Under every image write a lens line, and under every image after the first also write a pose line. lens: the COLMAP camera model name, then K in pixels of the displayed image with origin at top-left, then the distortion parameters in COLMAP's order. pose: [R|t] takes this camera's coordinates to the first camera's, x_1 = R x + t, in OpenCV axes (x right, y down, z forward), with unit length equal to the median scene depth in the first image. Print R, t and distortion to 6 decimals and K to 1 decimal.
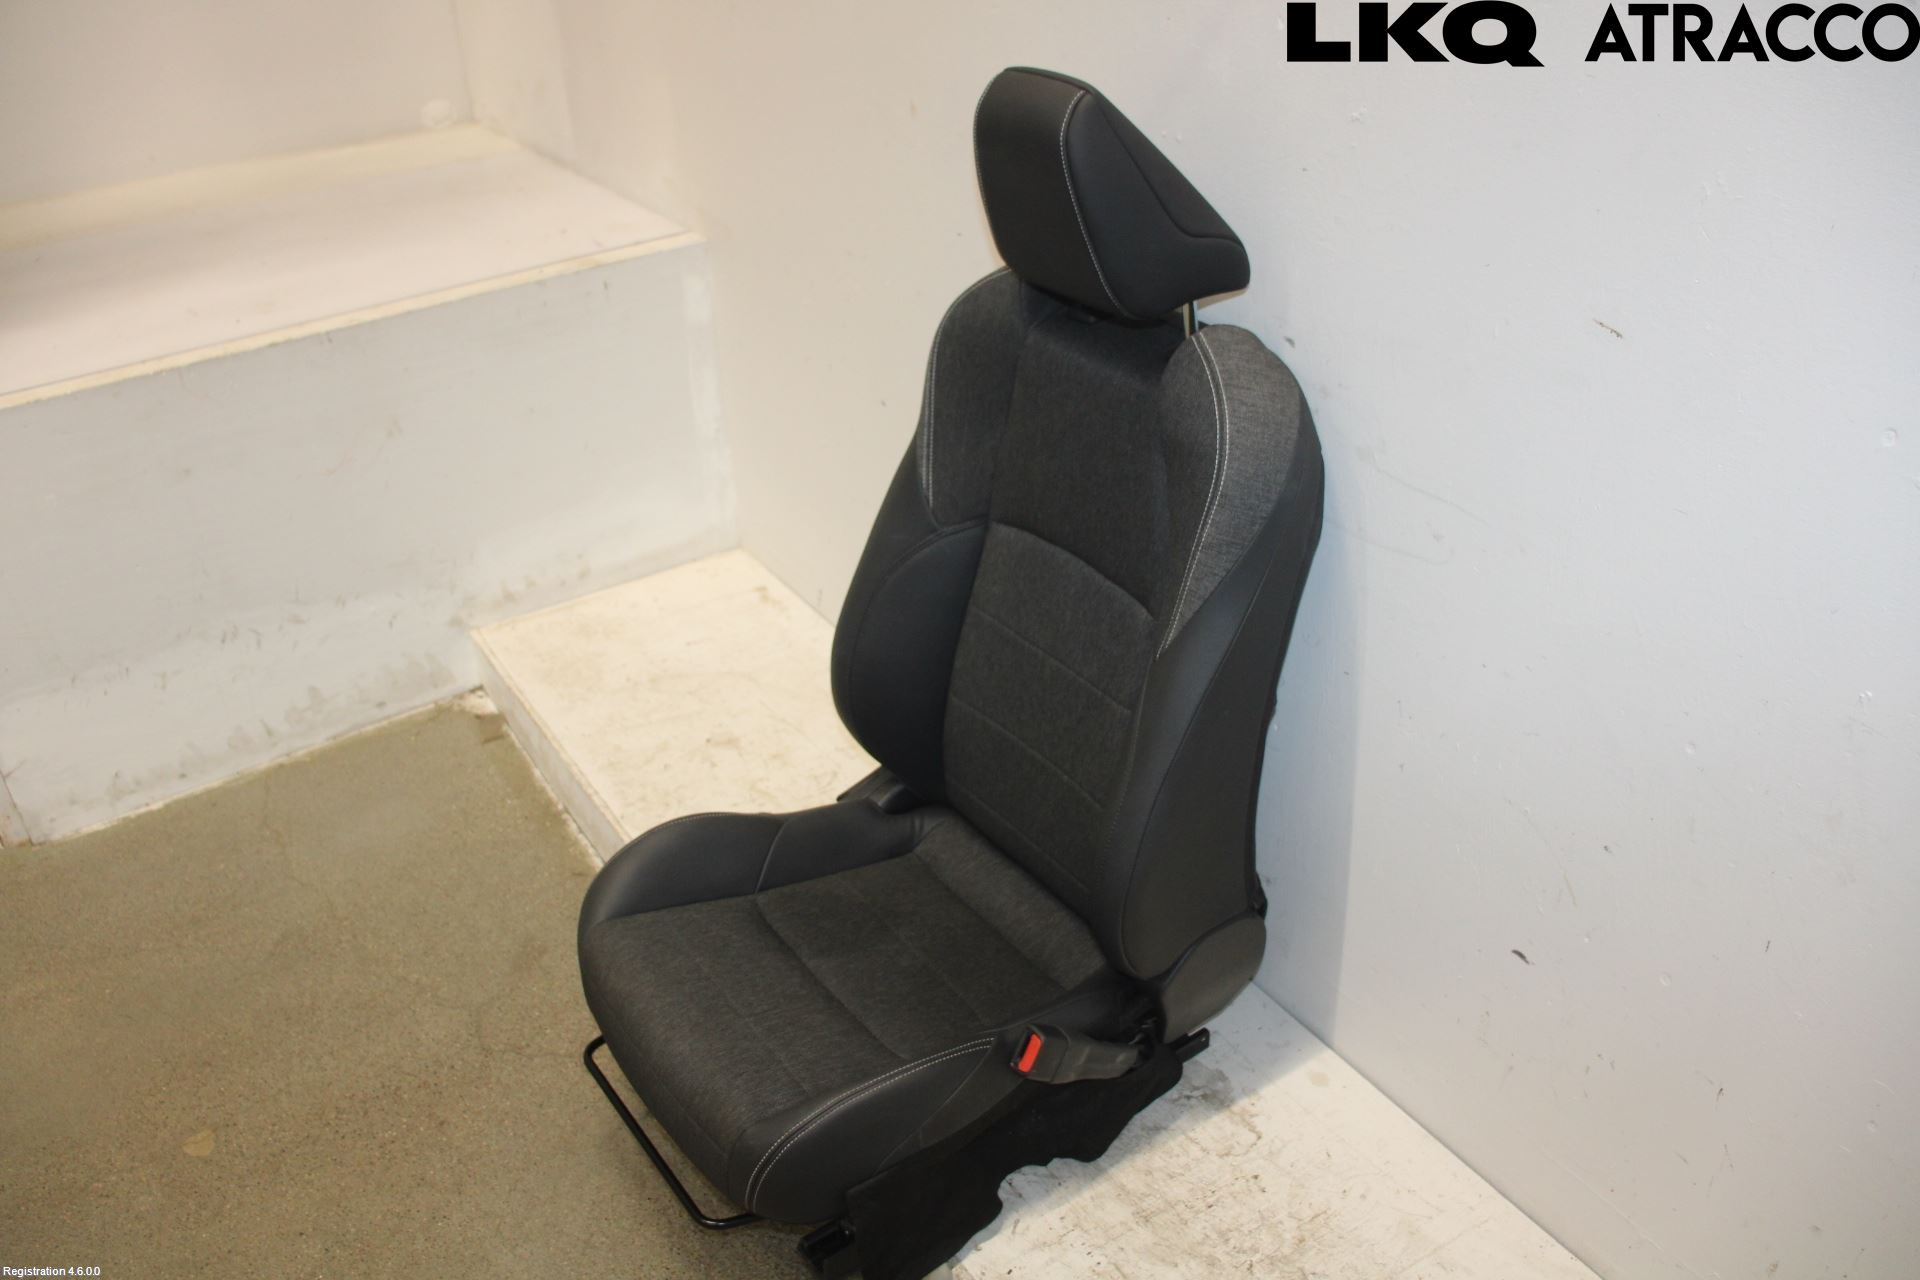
lens RADIAL K [[1573.4, 0, 960.0], [0, 1573.4, 640.0], [0, 0, 1]] dist [-0.170394, 0.132998]
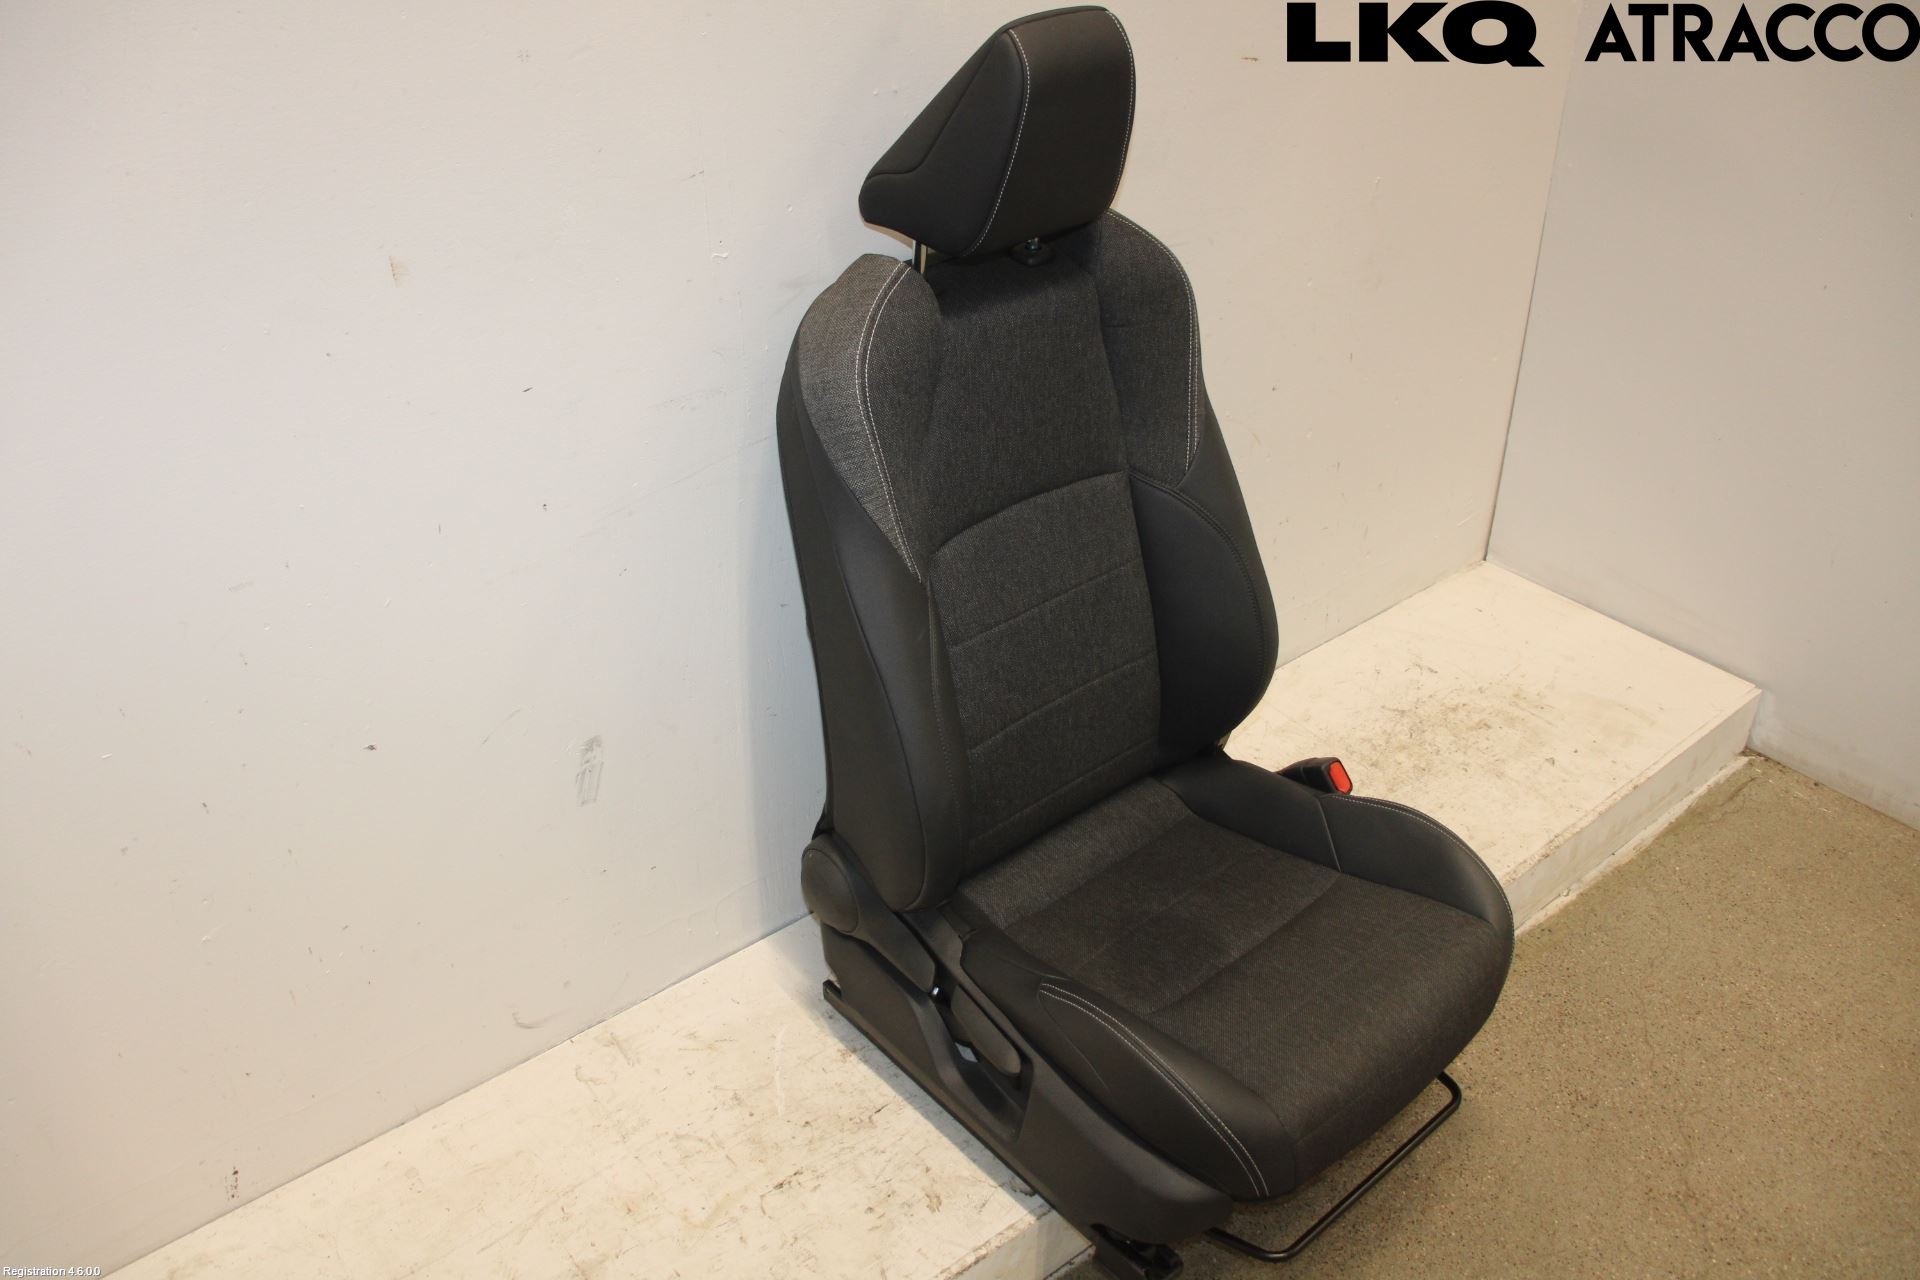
lens RADIAL K [[1573.4, 0, 960.0], [0, 1573.4, 640.0], [0, 0, 1]] dist [-0.170394, 0.132998]
pose [[-0.091201, -0.513310, 0.853344, -0.830359], [0.537373, 0.696075, 0.476140, -0.494637], [-0.838399, 0.501988, 0.212356, 0.873677]]
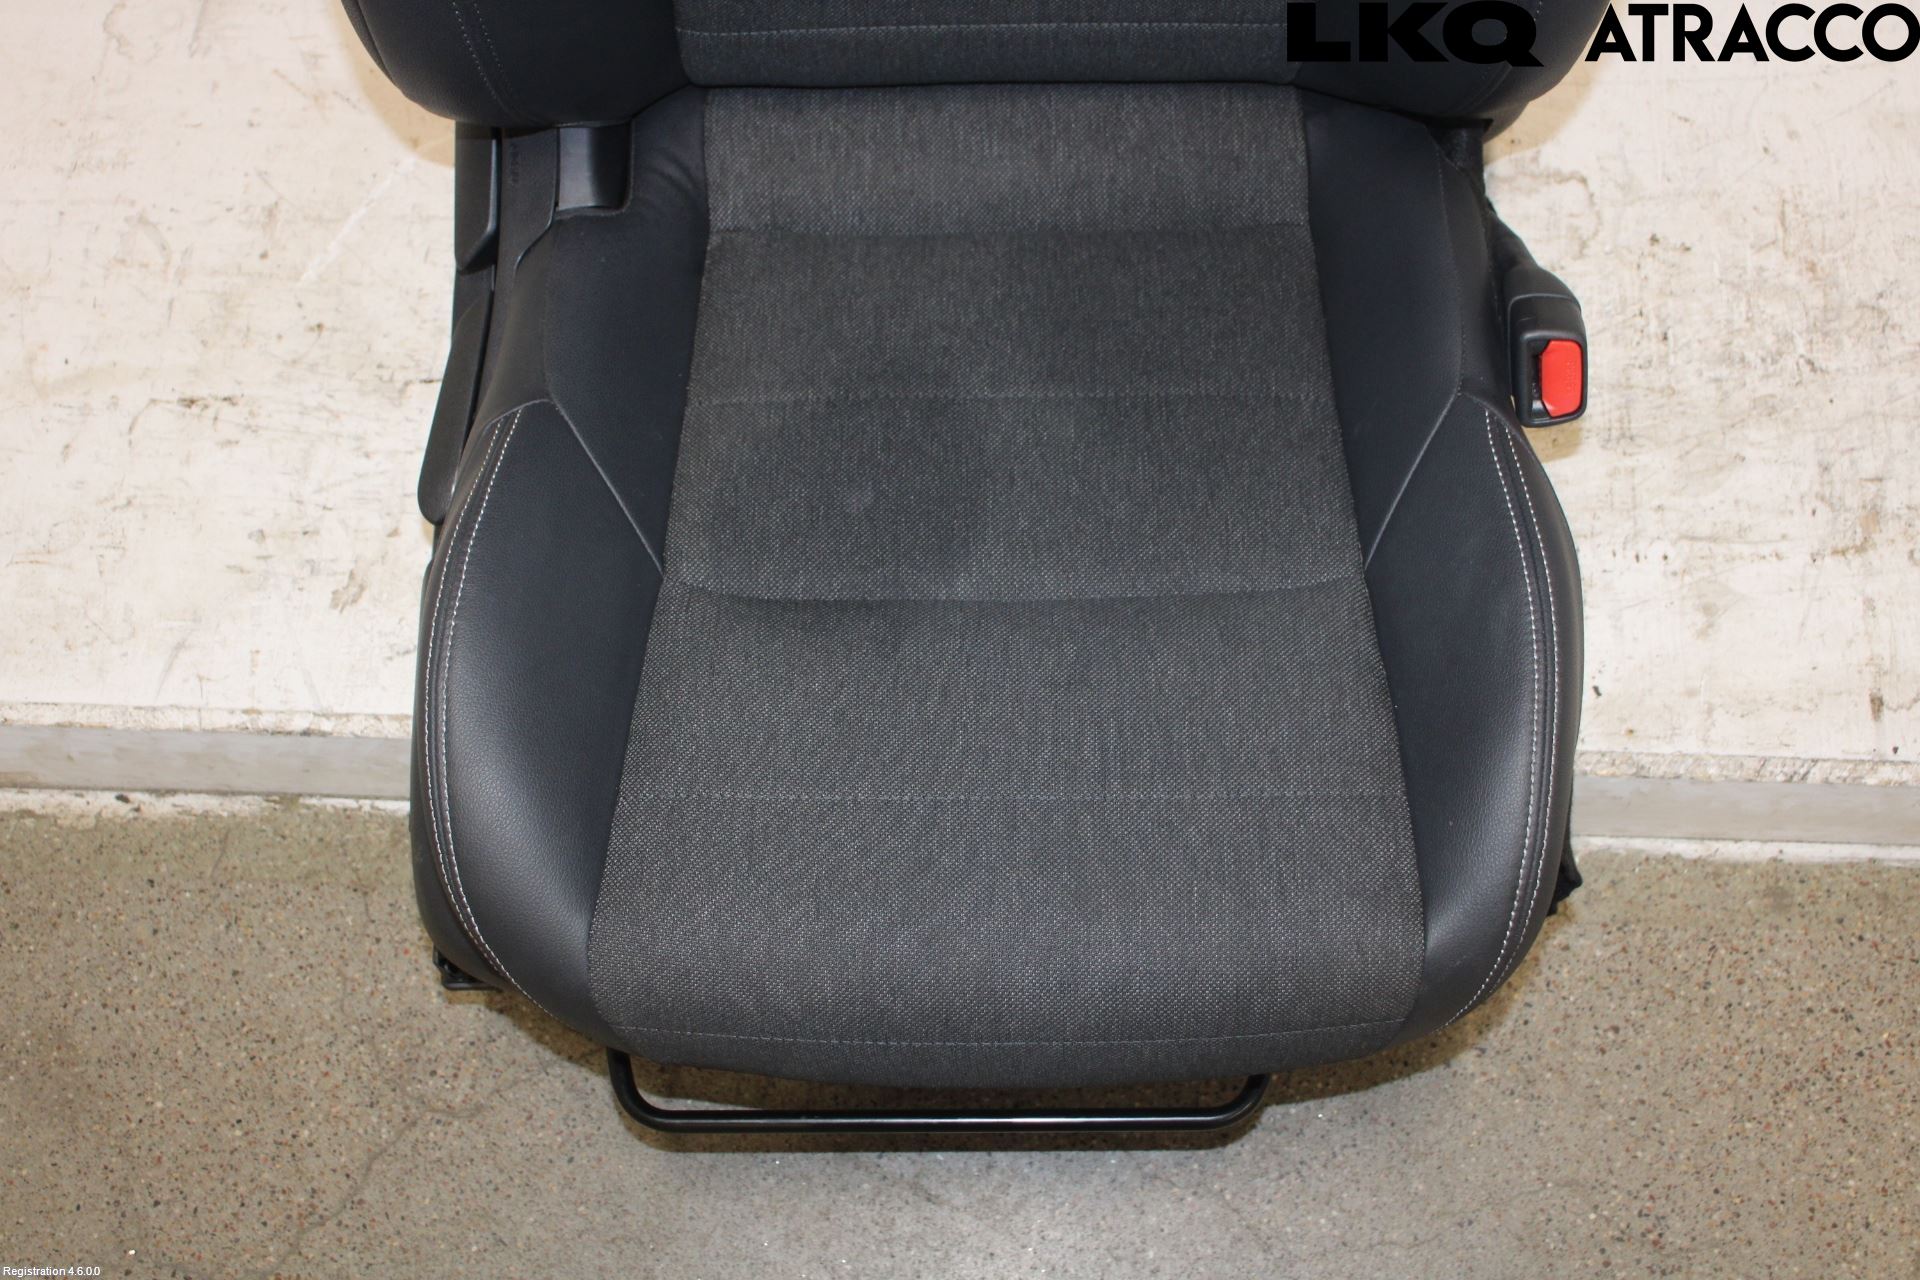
lens RADIAL K [[2247.3, 0, 960.0], [0, 2247.3, 640.0], [0, 0, 1]] dist [-0.084338, 0.287773]
pose [[0.581484, -0.752431, 0.309392, -0.309137], [0.437345, 0.609775, 0.660987, -0.200744], [-0.686007, -0.249042, 0.683646, 0.596331]]
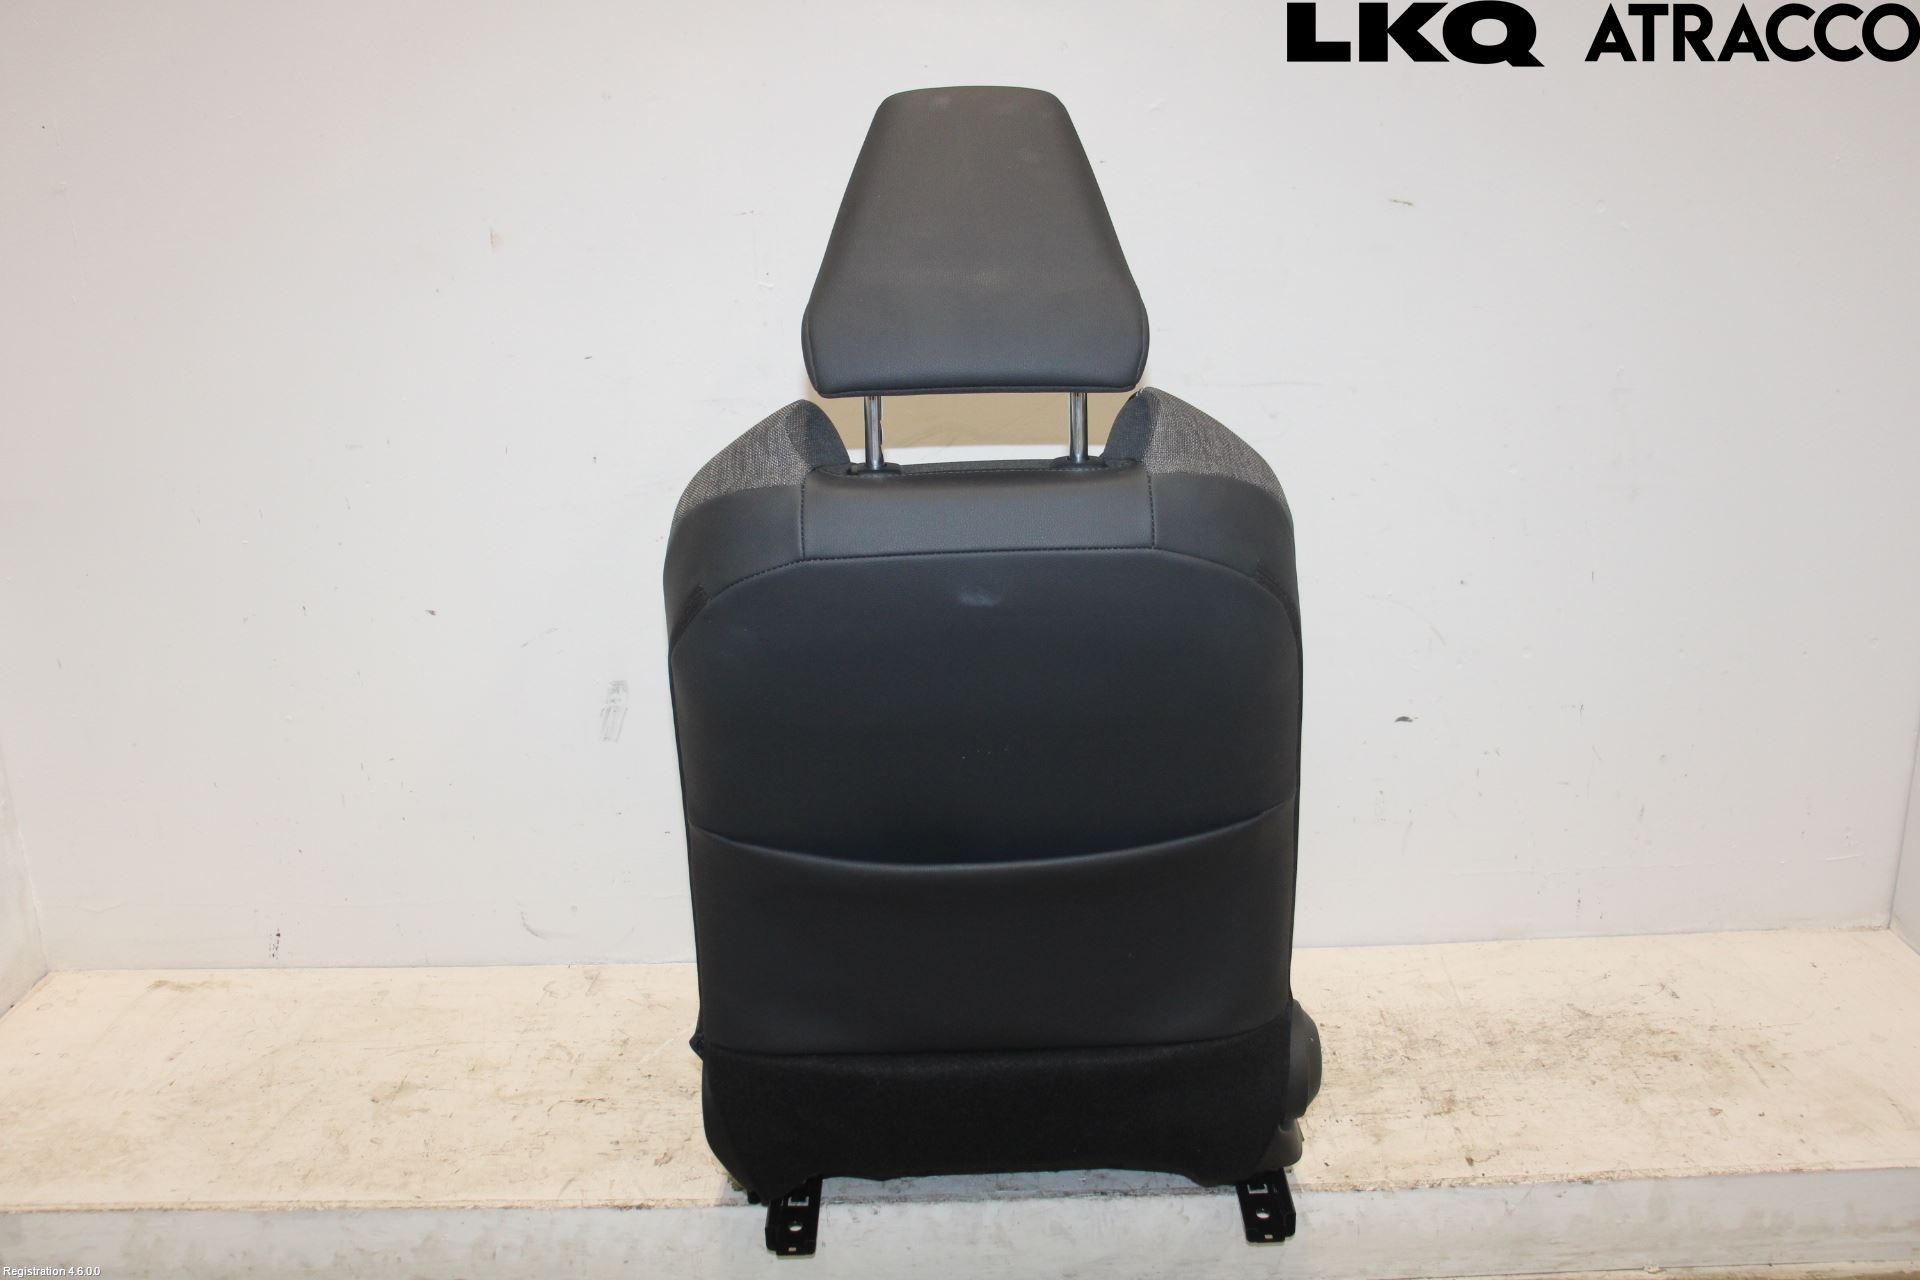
lens RADIAL K [[1755.3, 0, 960.0], [0, 1755.3, 640.0], [0, 0, 1]] dist [-0.112102, 0.022346]
pose [[0.542079, -0.234560, 0.806928, -0.902074], [0.445182, 0.894590, -0.039022, 0.035294], [-0.712716, 0.380383, 0.589360, 0.347842]]
